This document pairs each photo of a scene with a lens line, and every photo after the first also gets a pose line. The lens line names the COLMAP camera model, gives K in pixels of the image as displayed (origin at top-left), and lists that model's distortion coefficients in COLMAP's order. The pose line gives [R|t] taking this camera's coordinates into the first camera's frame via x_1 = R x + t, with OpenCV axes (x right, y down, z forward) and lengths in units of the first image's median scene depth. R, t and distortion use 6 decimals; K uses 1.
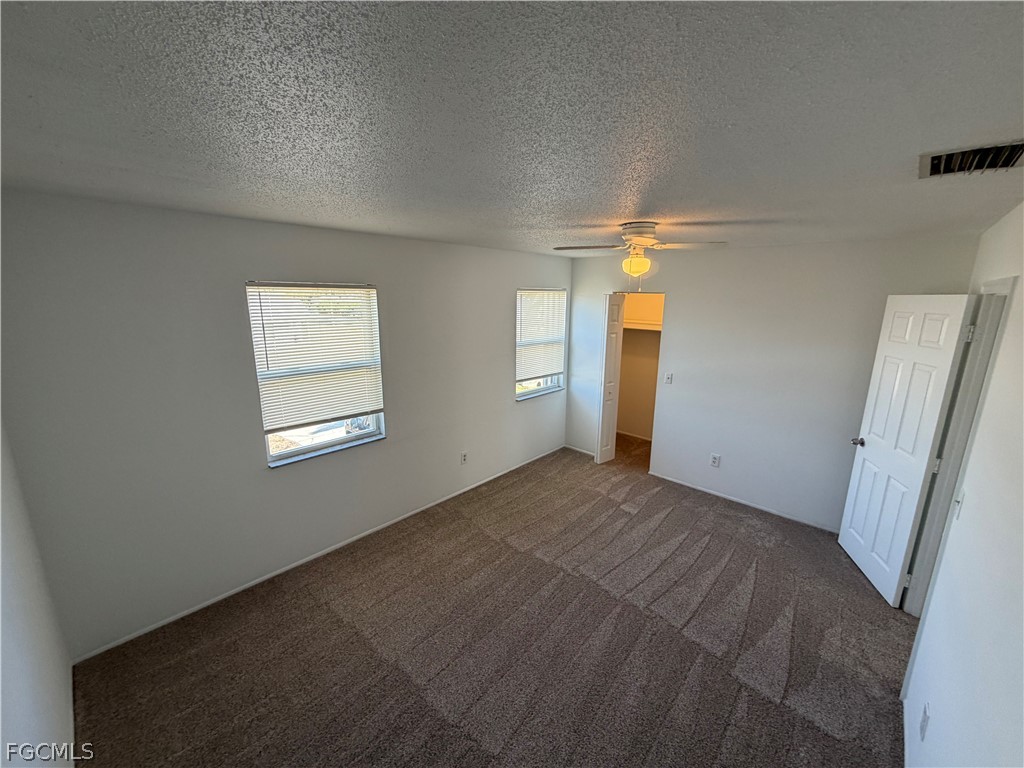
lens RADIAL K [[407.3, 0, 512.0], [0, 407.3, 384.0], [0, 0, 1]] dist [-0.000845, -0.000120]
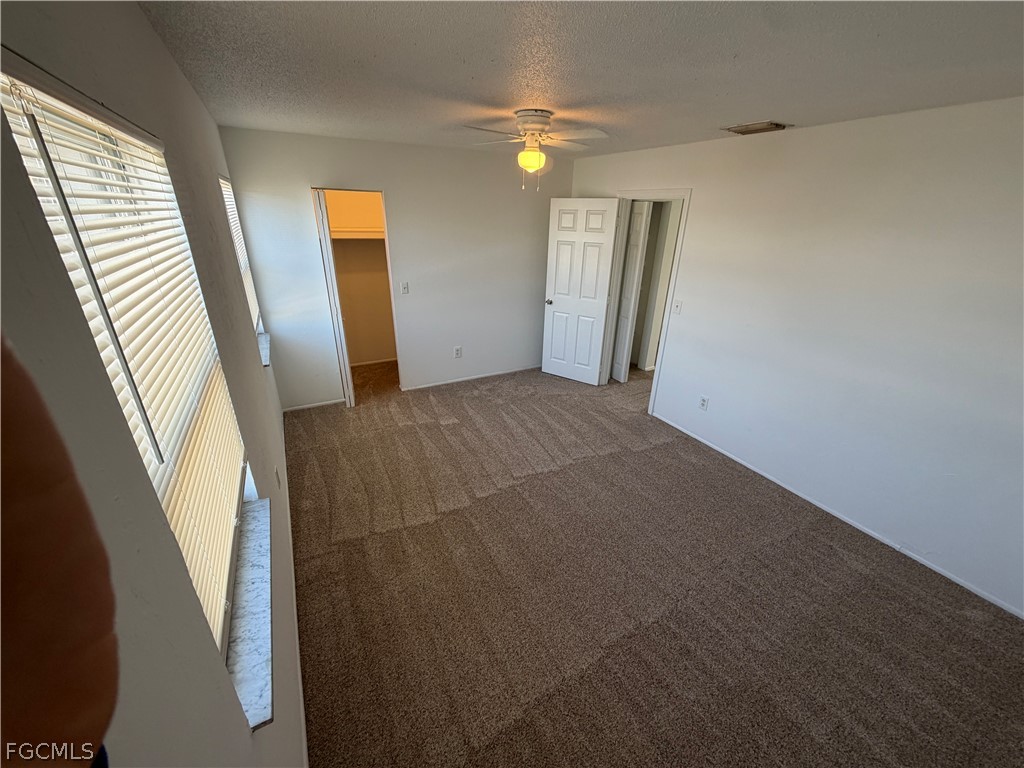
lens RADIAL K [[407.3, 0, 512.0], [0, 407.3, 384.0], [0, 0, 1]] dist [-0.000845, -0.000120]
pose [[0.315895, -0.378803, 0.869896, -0.516794], [0.188345, 0.923634, 0.333807, -0.088404], [-0.929912, 0.058393, 0.363117, 0.491539]]
